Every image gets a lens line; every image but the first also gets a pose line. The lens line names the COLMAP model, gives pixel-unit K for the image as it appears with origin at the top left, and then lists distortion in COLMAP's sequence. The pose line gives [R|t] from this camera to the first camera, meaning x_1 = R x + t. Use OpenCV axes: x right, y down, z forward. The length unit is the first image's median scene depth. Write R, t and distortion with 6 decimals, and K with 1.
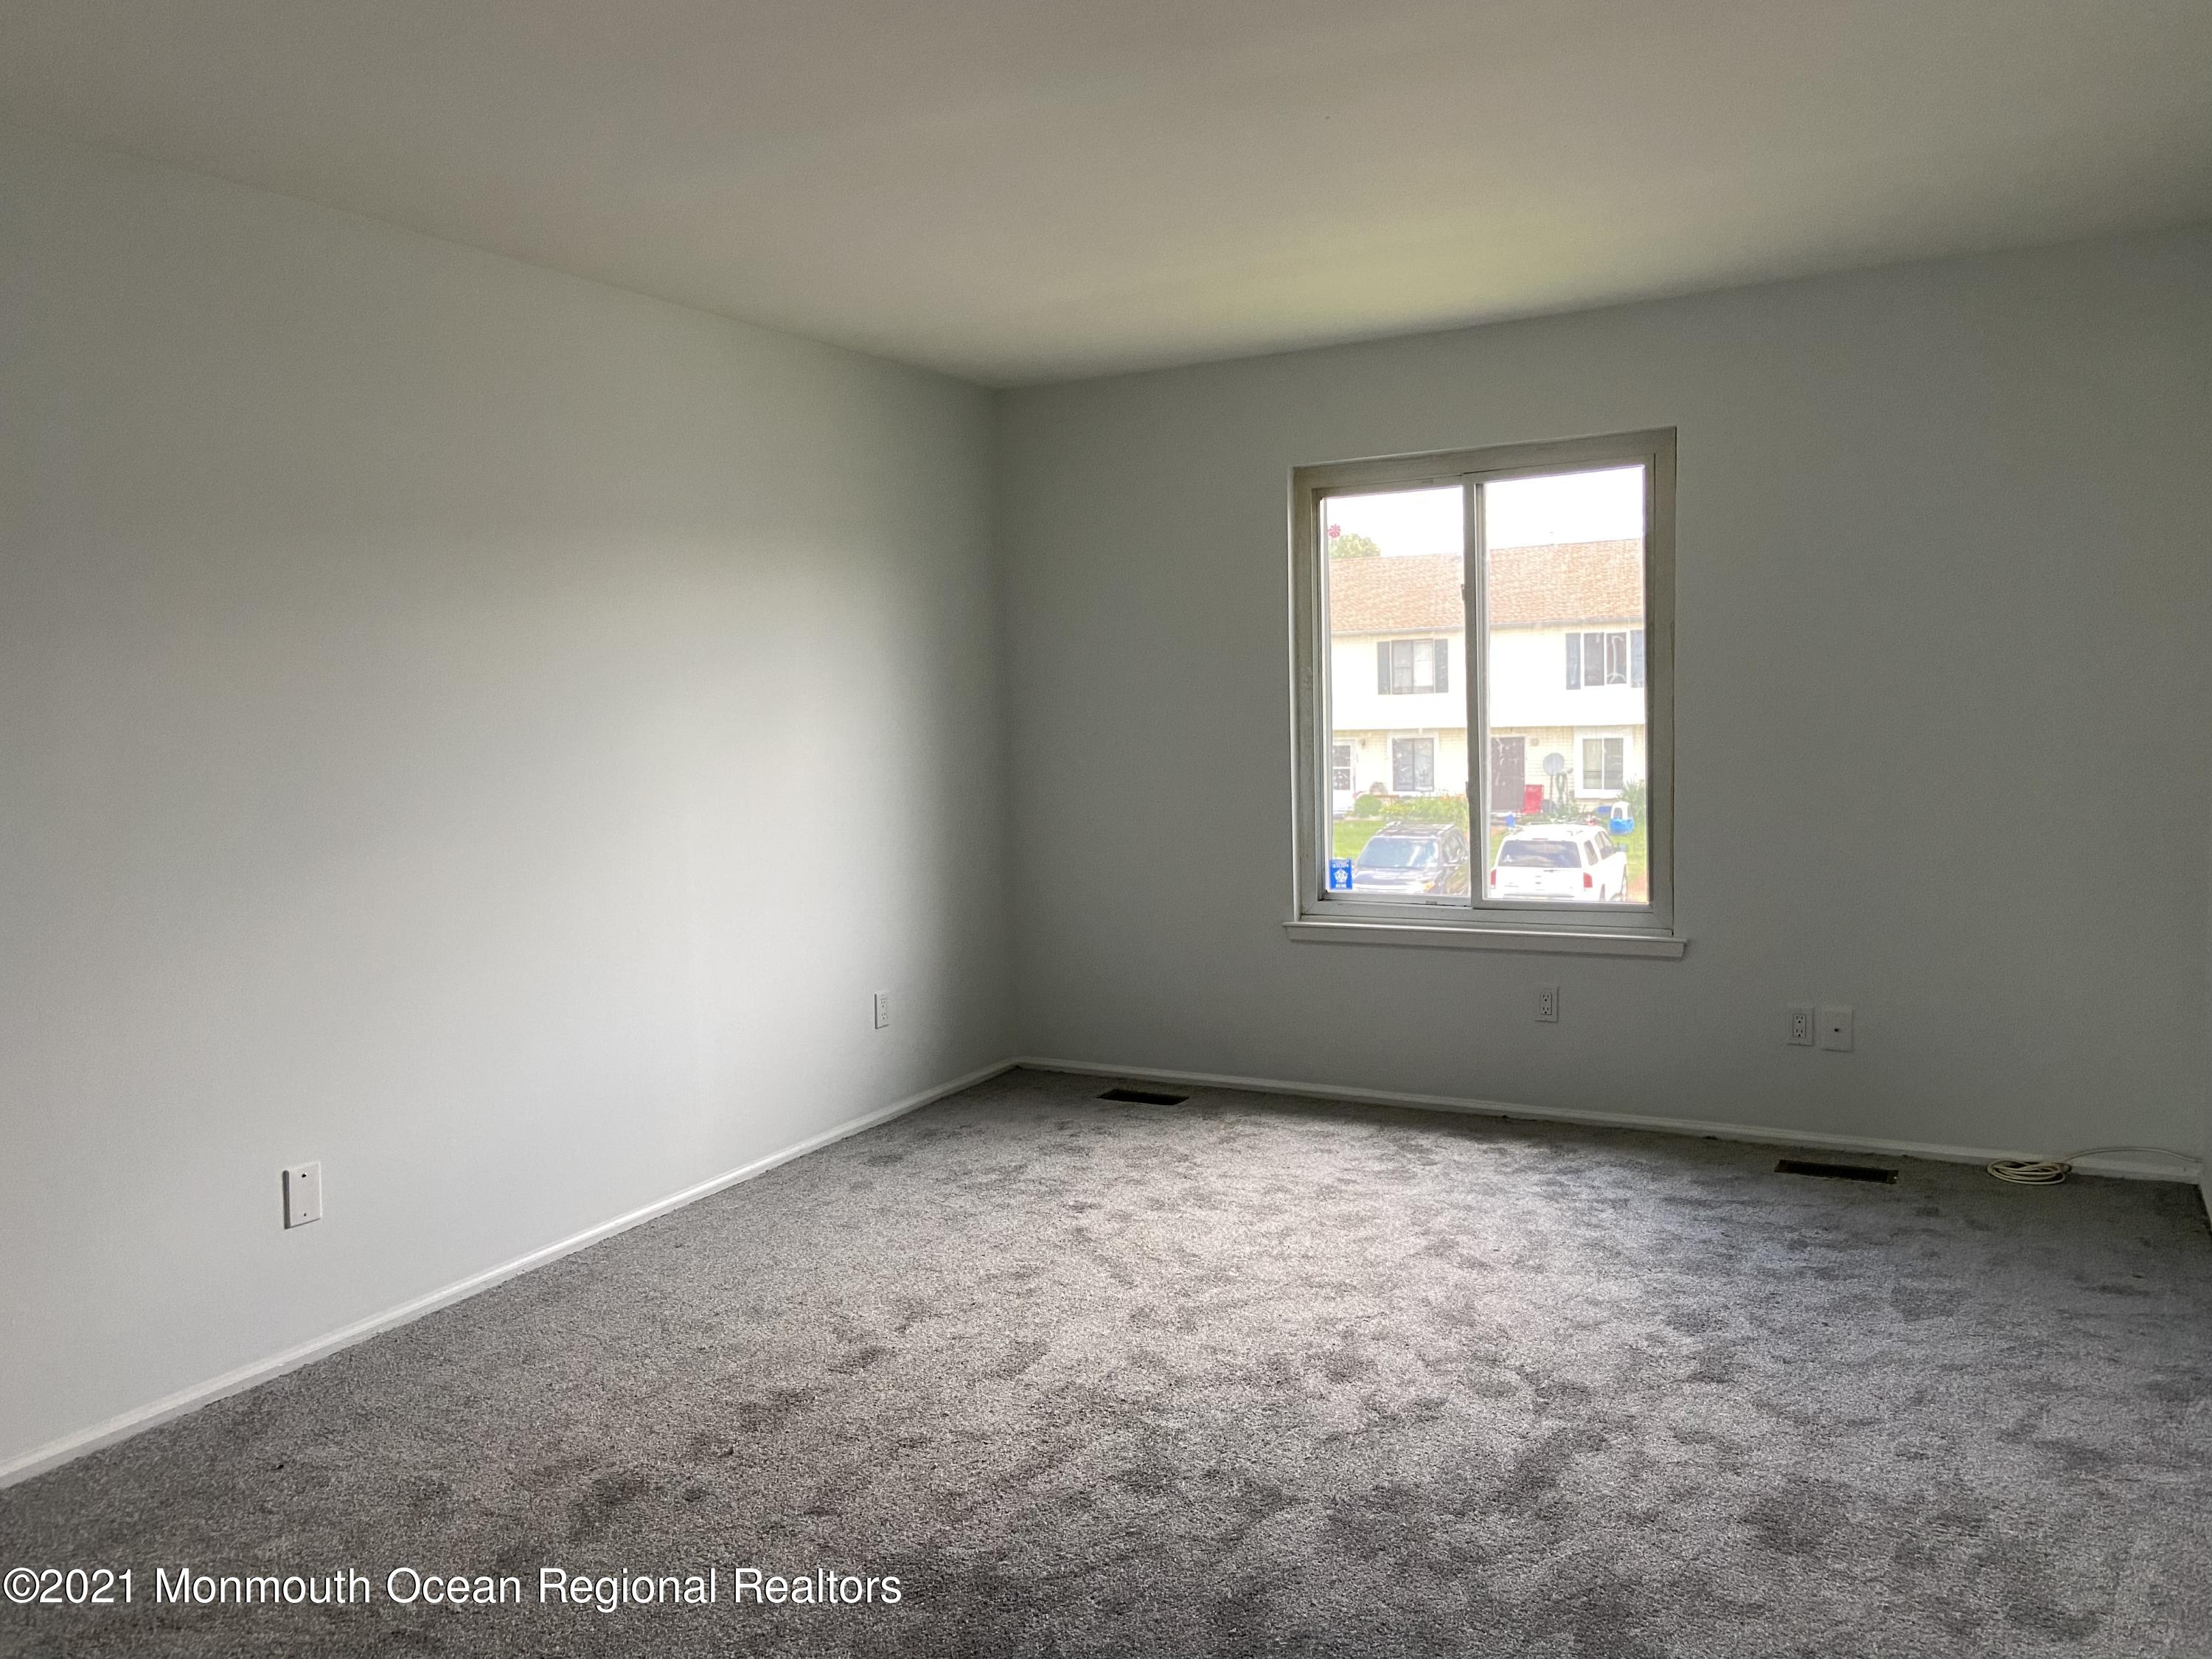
lens RADIAL K [[1630.0, 0, 1112.9], [0, 1630.0, 827.5], [0, 0, 1]] dist [0.120751, -0.137842]
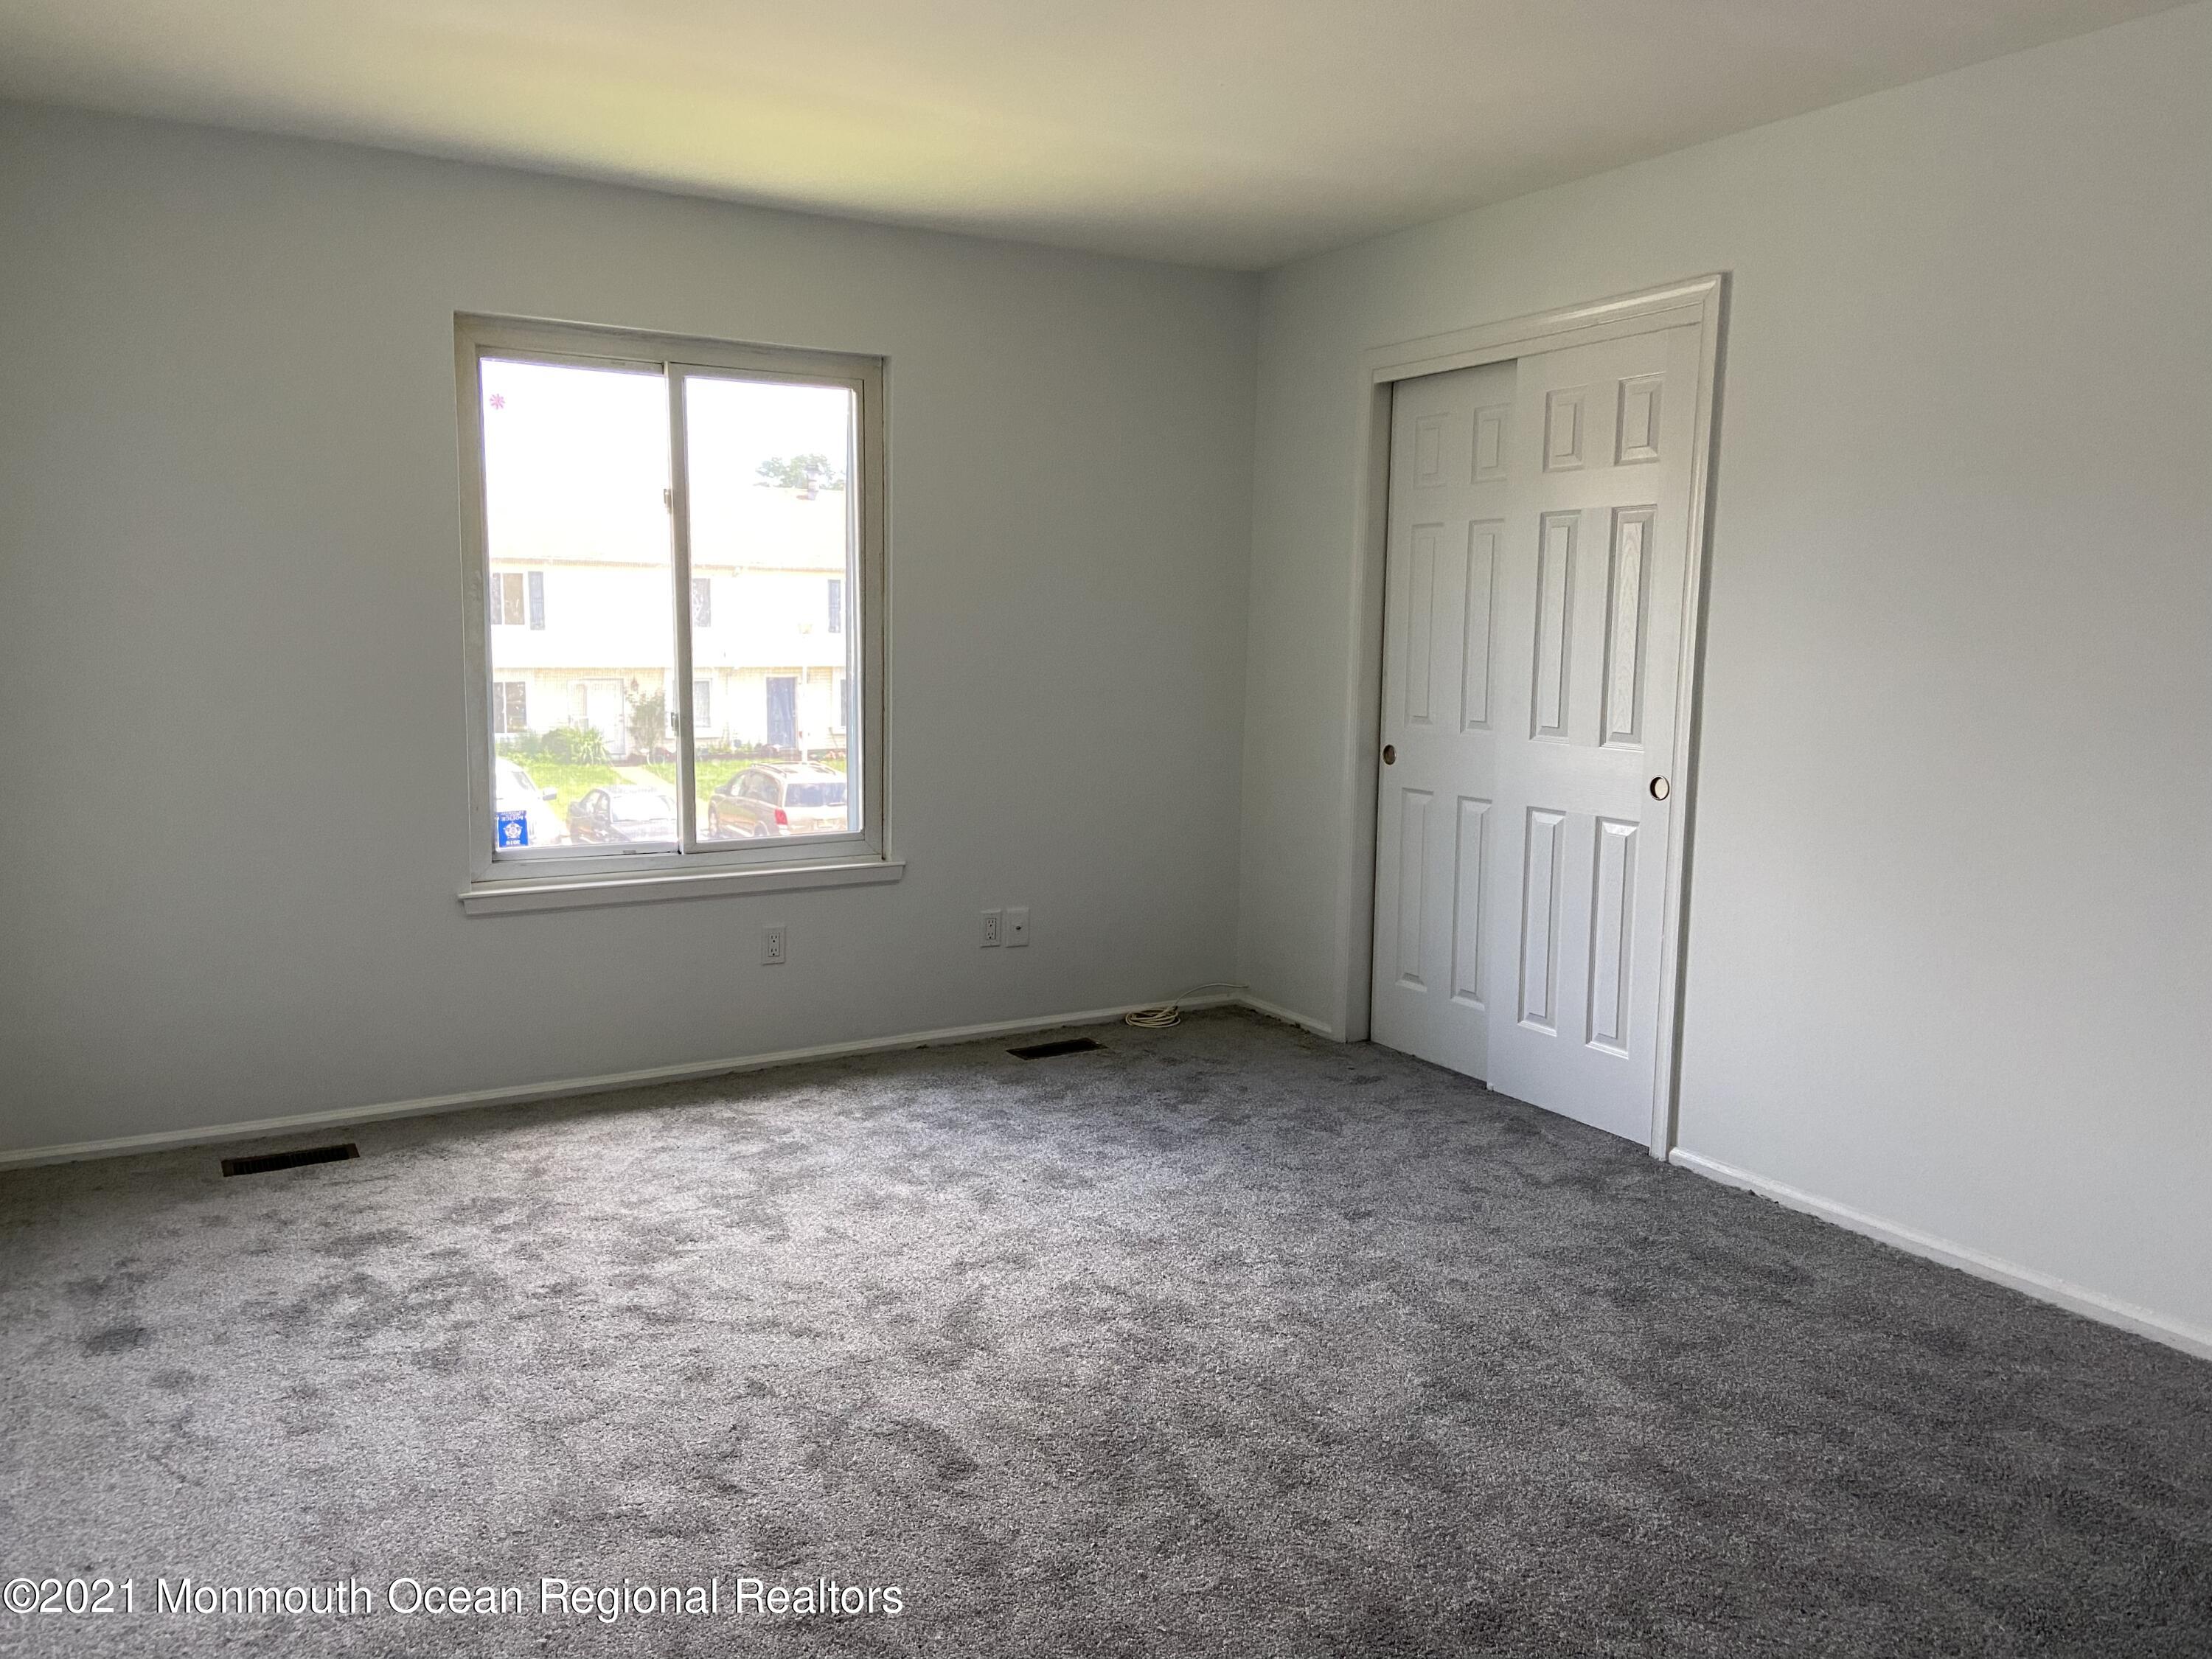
lens RADIAL K [[1630.0, 0, 1112.9], [0, 1630.0, 827.5], [0, 0, 1]] dist [0.120751, -0.137842]
pose [[0.540731, -0.076561, 0.837704, -0.479322], [0.042301, 0.997064, 0.063821, -0.014761], [-0.840131, 0.000925, 0.542382, 0.366123]]
